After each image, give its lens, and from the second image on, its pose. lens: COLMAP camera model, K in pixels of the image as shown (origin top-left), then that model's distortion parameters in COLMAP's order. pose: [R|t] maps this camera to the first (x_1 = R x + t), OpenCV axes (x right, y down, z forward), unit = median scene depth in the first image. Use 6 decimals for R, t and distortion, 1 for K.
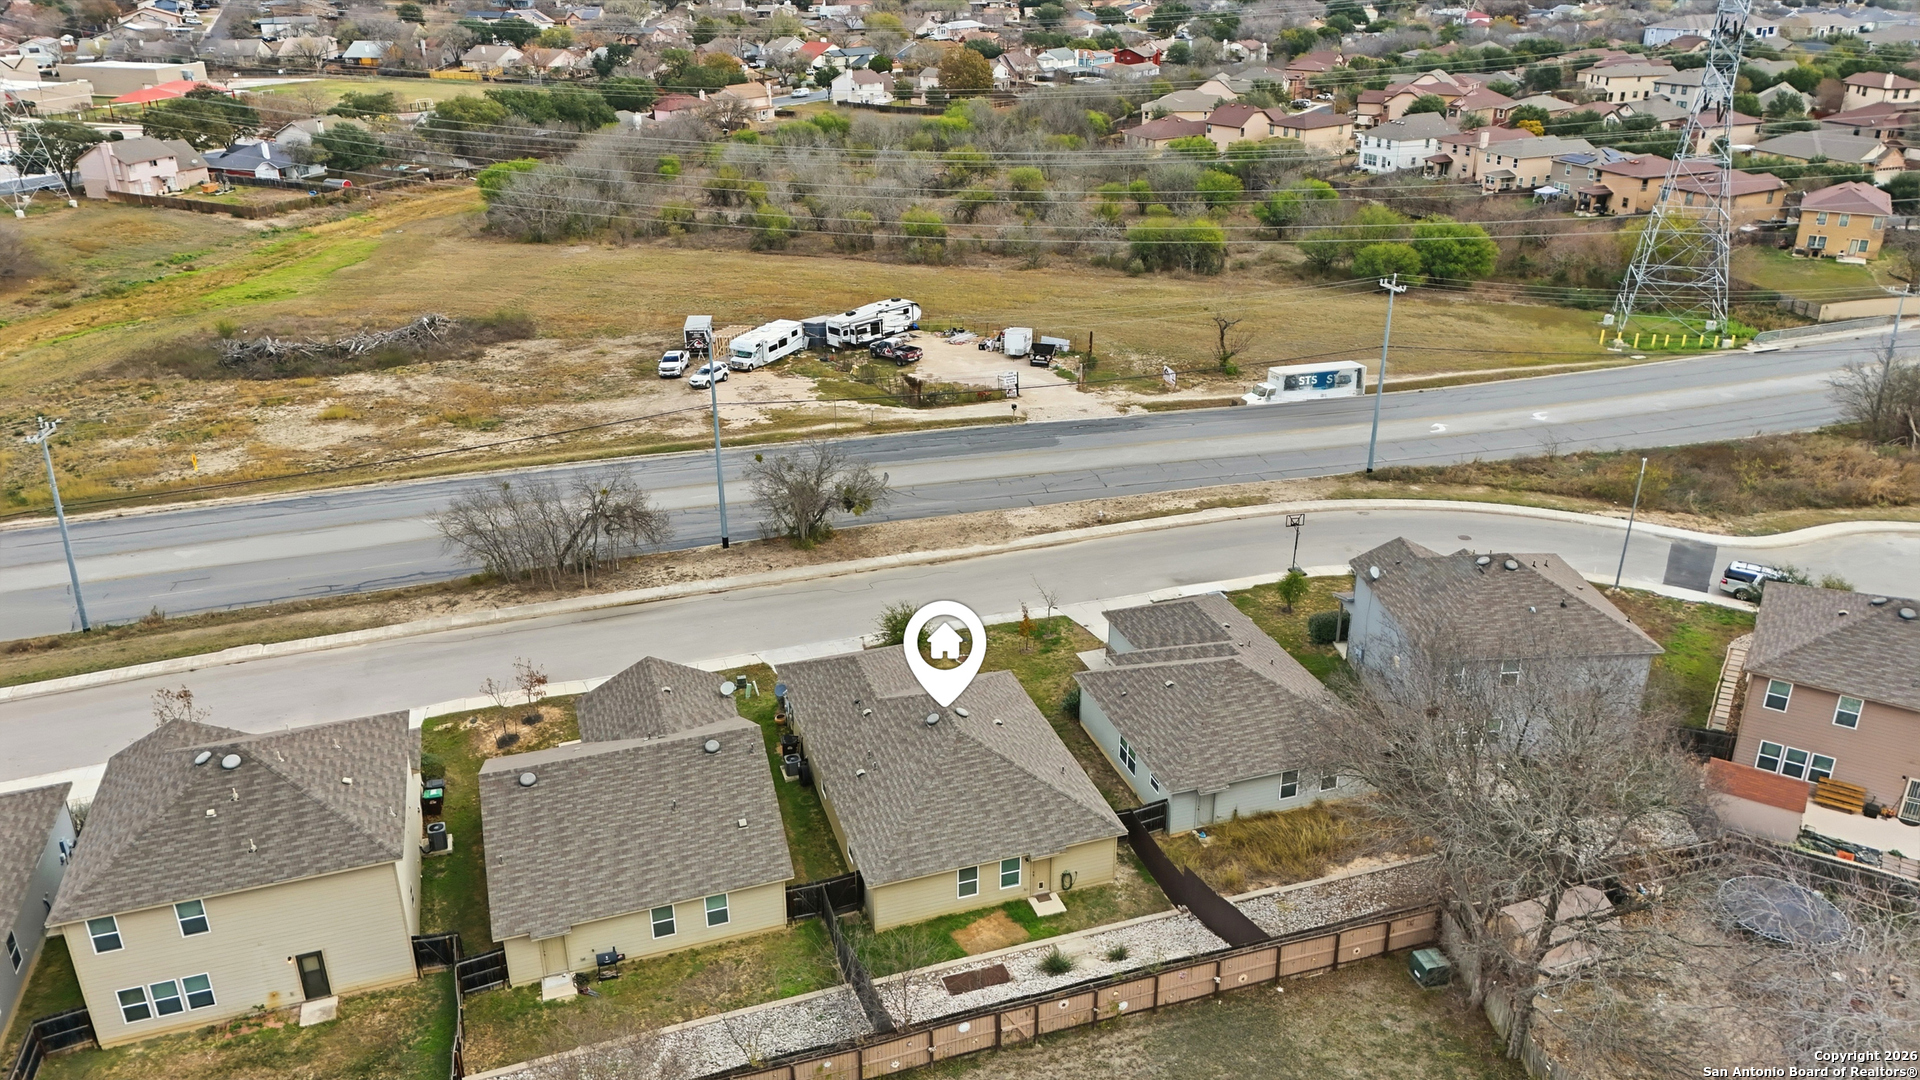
lens RADIAL K [[1403.9, 0, 961.3], [0, 1403.9, 550.0], [0, 0, 1]] dist [0.082513, -0.083113]
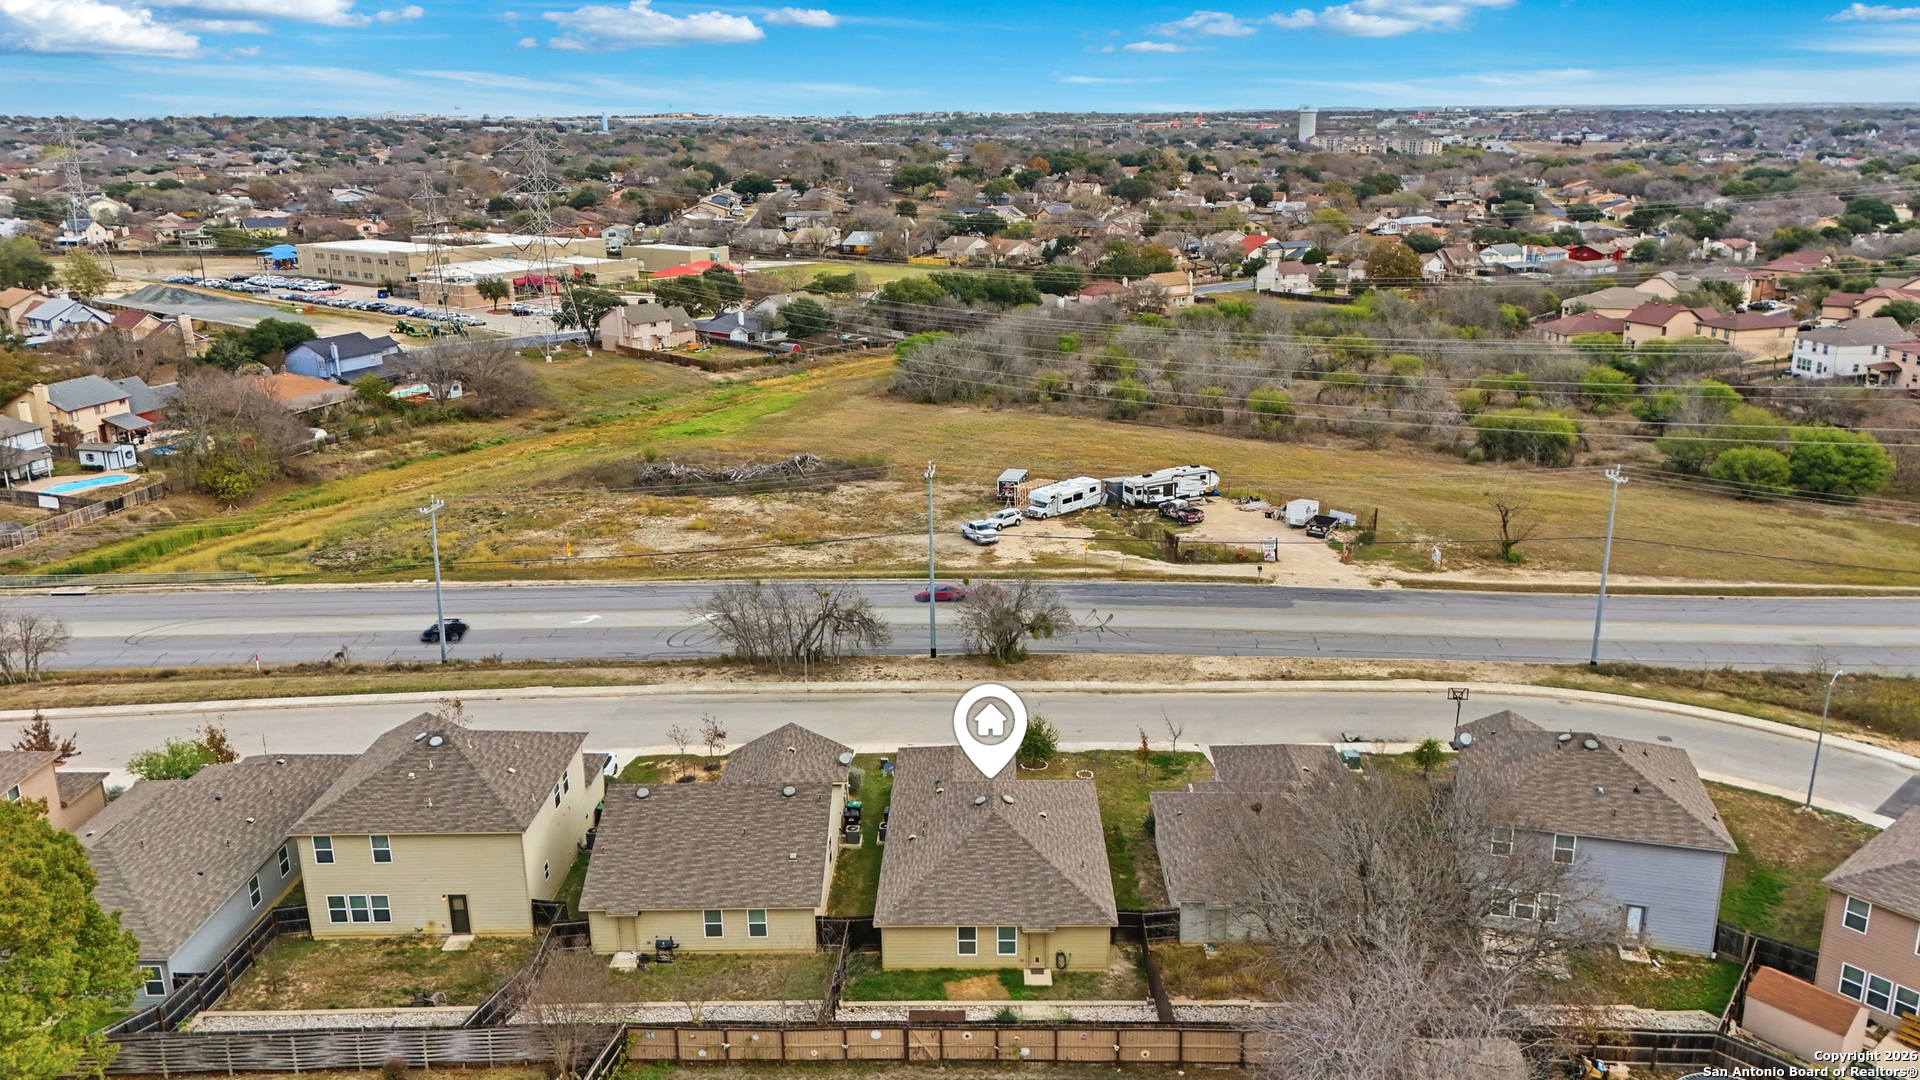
lens RADIAL K [[1403.9, 0, 961.3], [0, 1403.9, 550.0], [0, 0, 1]] dist [0.082513, -0.083113]
pose [[0.943648, 0.088425, -0.318919, 0.143193], [-0.127354, 0.986462, -0.103315, 0.018205], [0.305466, 0.138108, 0.942134, -0.050372]]
